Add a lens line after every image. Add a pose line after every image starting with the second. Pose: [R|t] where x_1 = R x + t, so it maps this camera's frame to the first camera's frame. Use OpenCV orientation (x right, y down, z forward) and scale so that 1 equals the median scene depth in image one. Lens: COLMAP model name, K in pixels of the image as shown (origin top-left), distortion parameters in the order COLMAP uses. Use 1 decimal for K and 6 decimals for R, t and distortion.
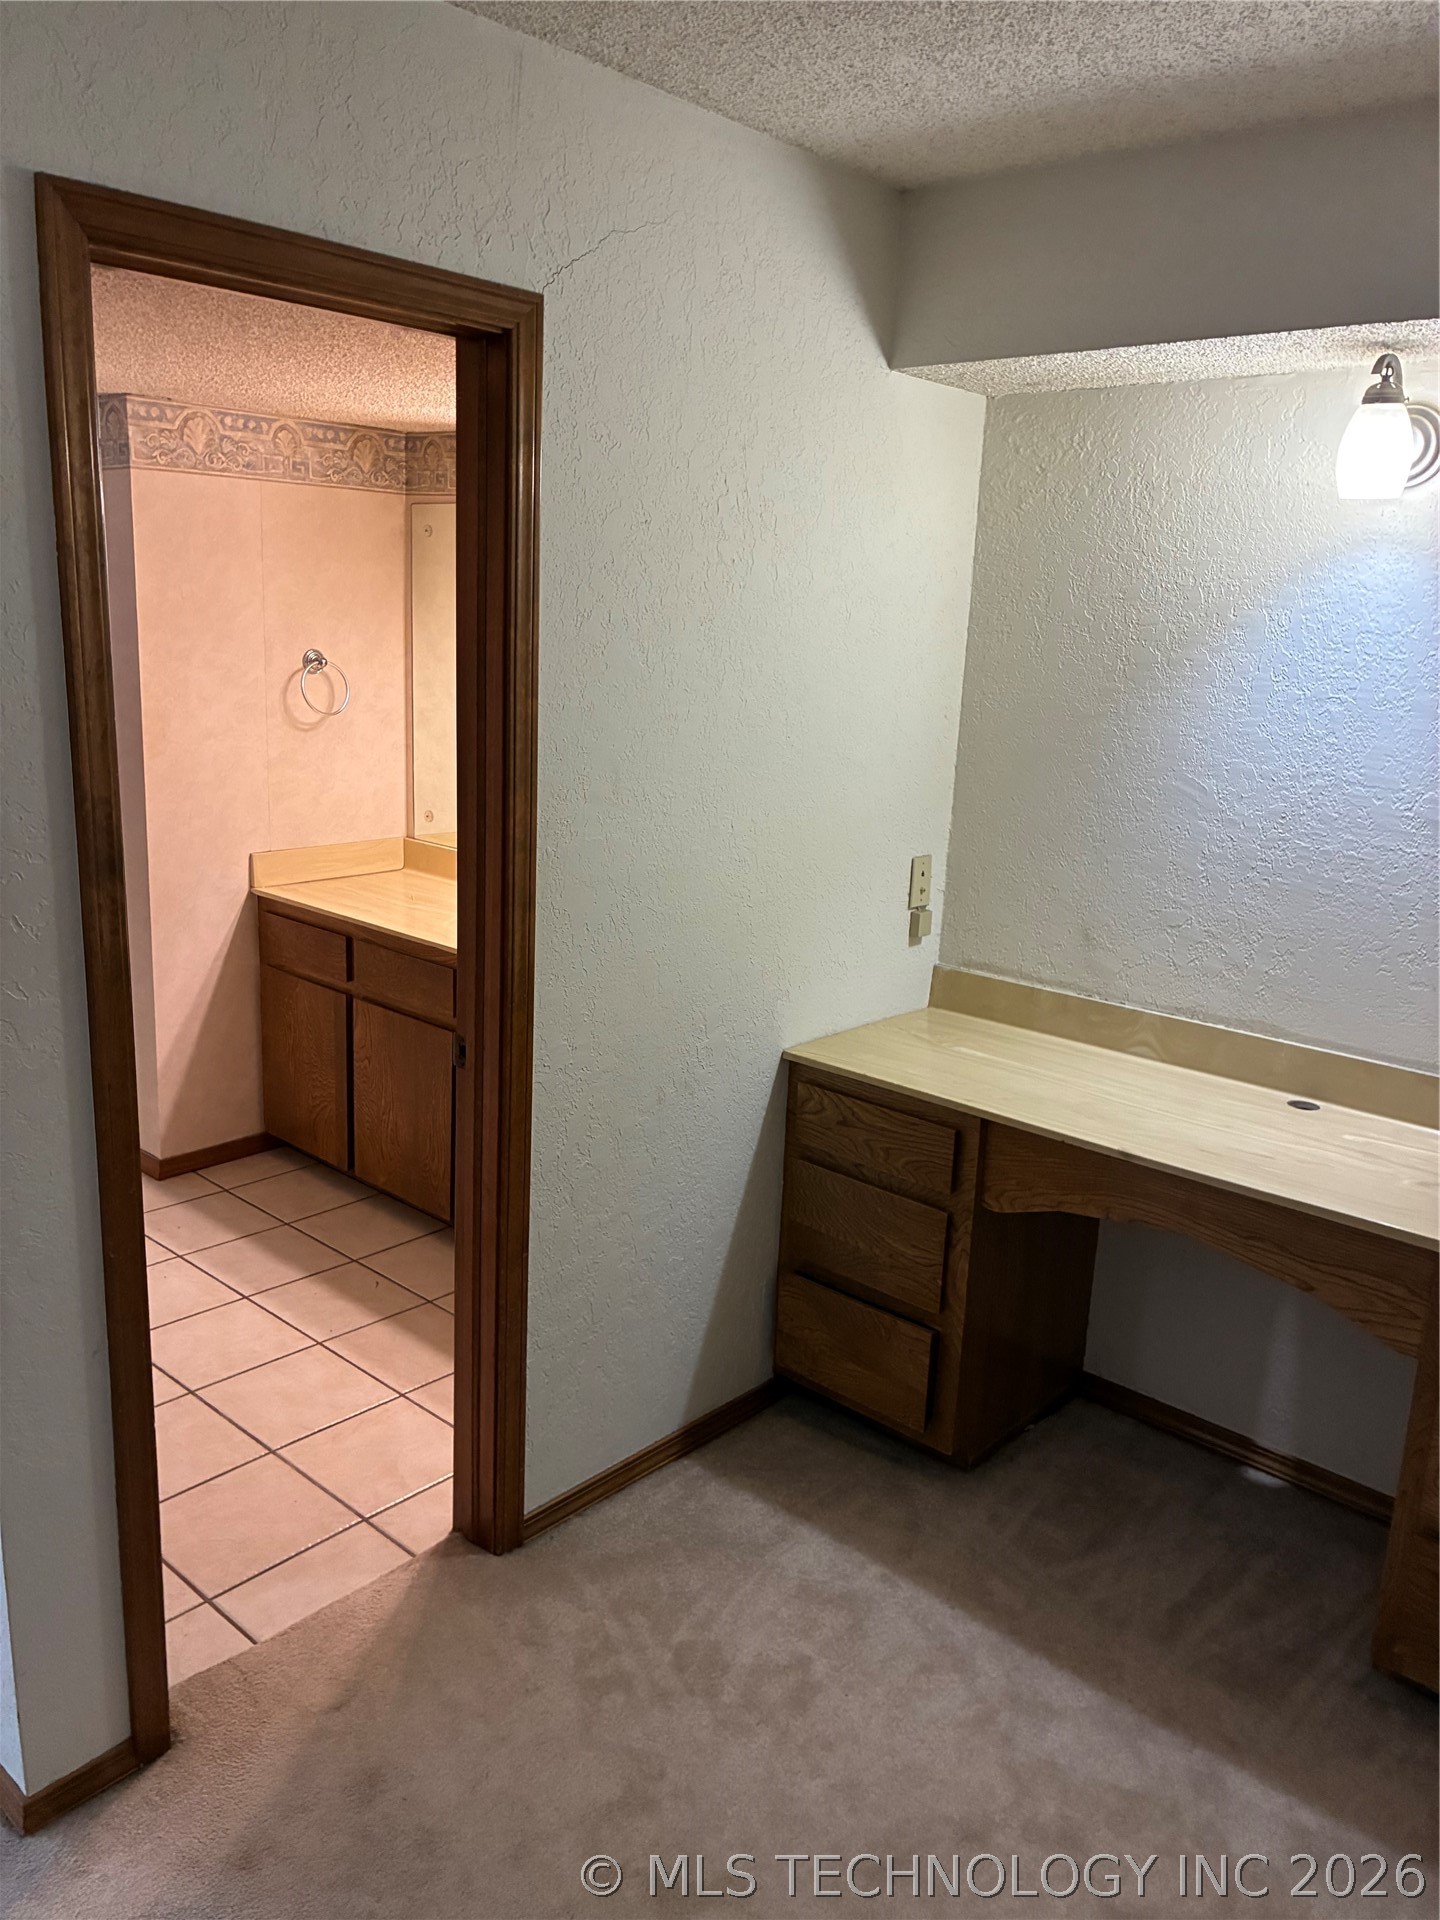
lens RADIAL K [[1487.8, 0, 729.1], [0, 1487.8, 954.6], [0, 0, 1]] dist [0.021979, -0.032092]
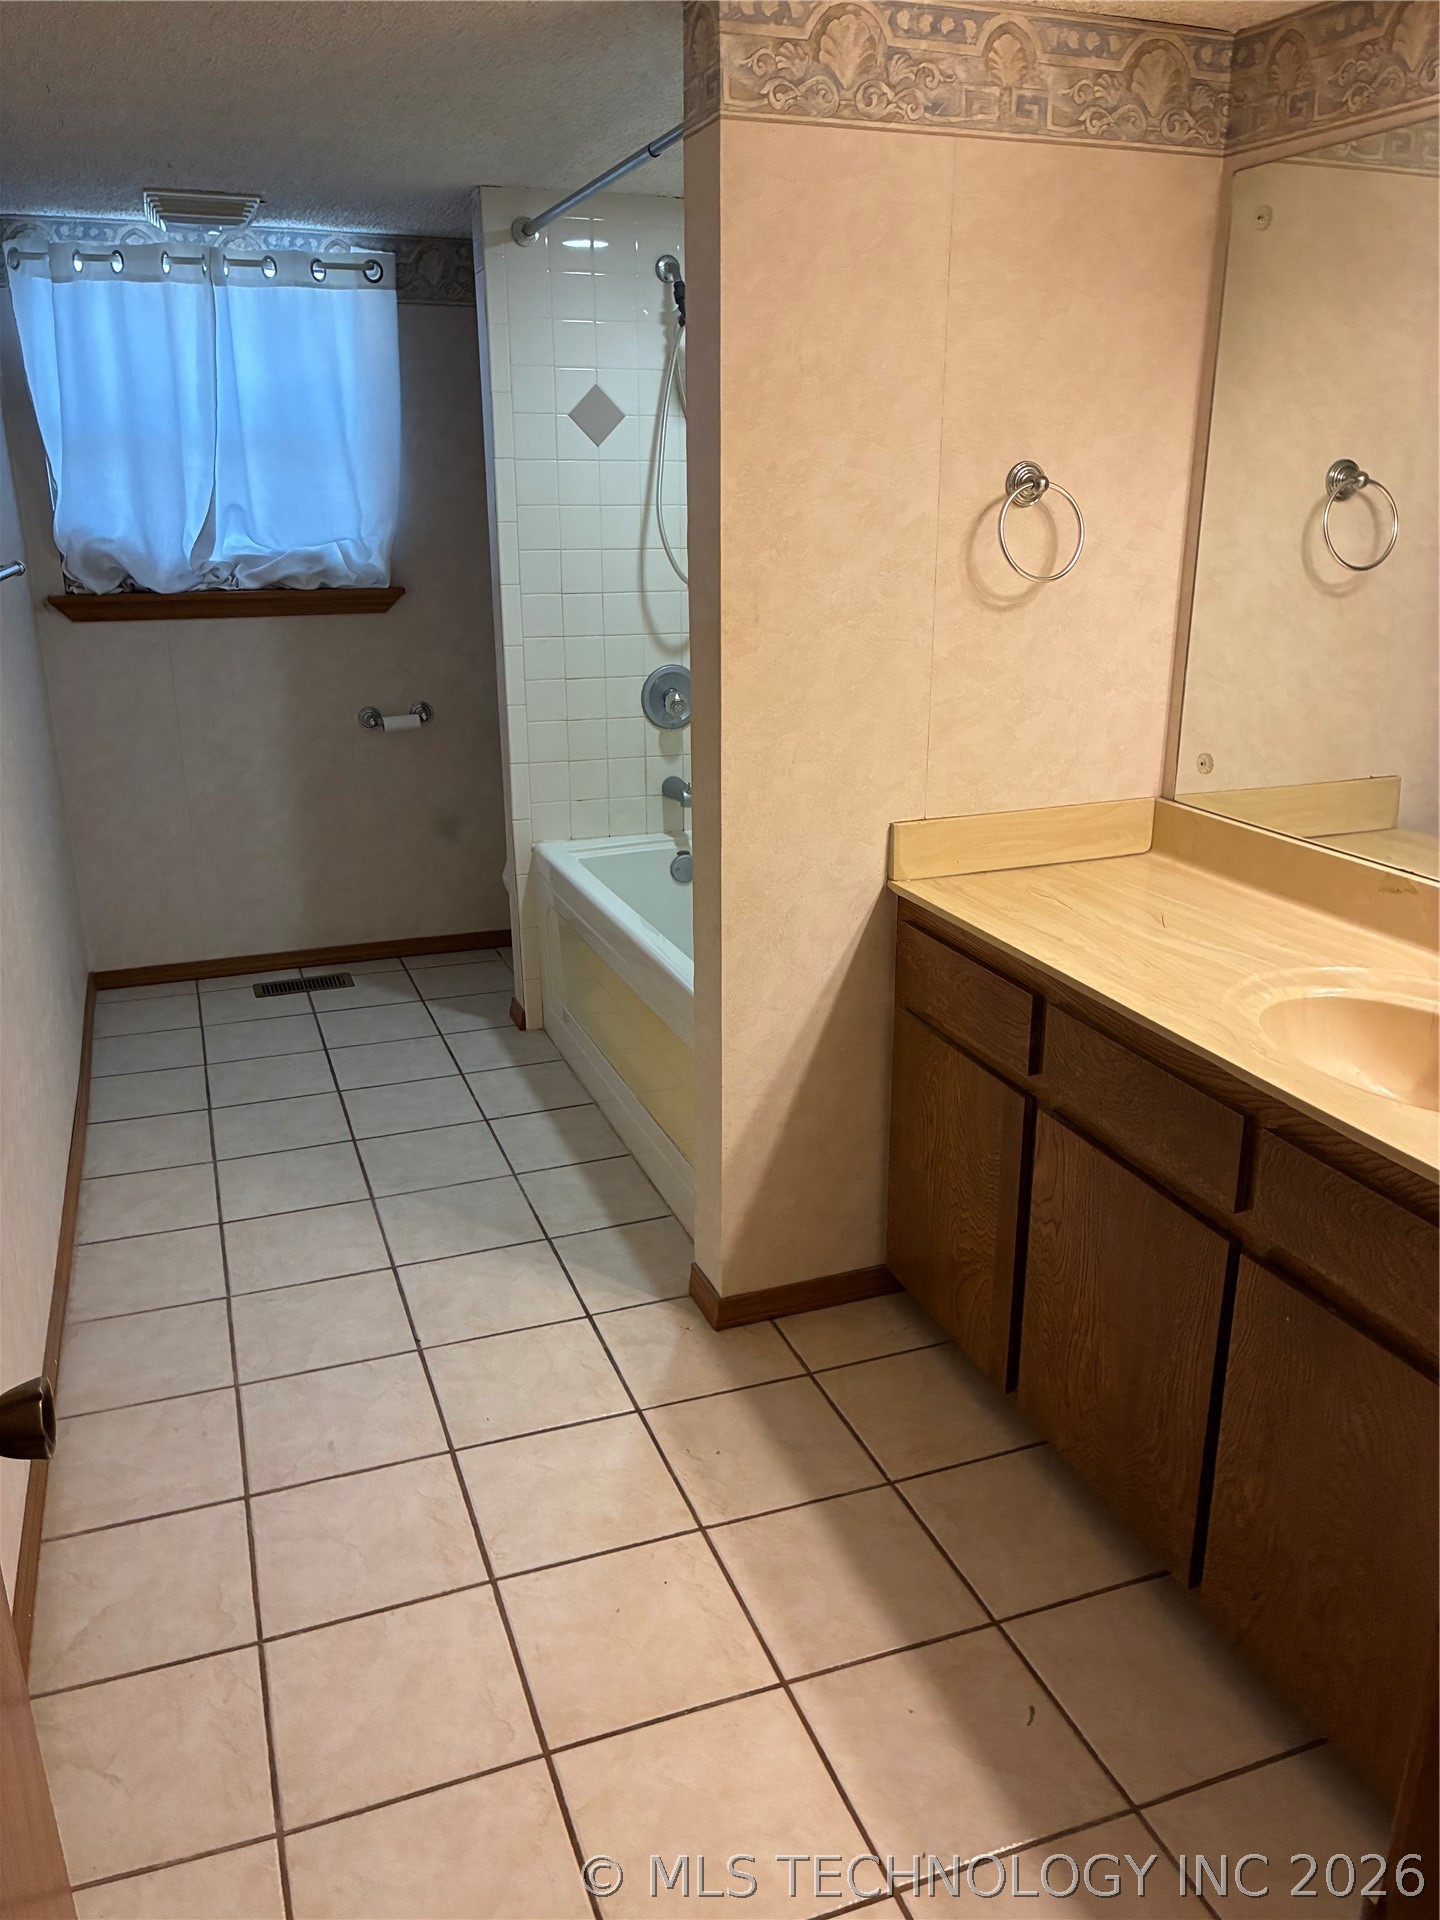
lens RADIAL K [[1487.8, 0, 725.6], [0, 1487.8, 972.8], [0, 0, 1]] dist [0.021979, -0.032092]
pose [[0.886579, 0.103674, -0.450810, -0.108050], [-0.066806, 0.993041, 0.096989, -0.061575], [0.457728, -0.055872, 0.887335, 0.446330]]
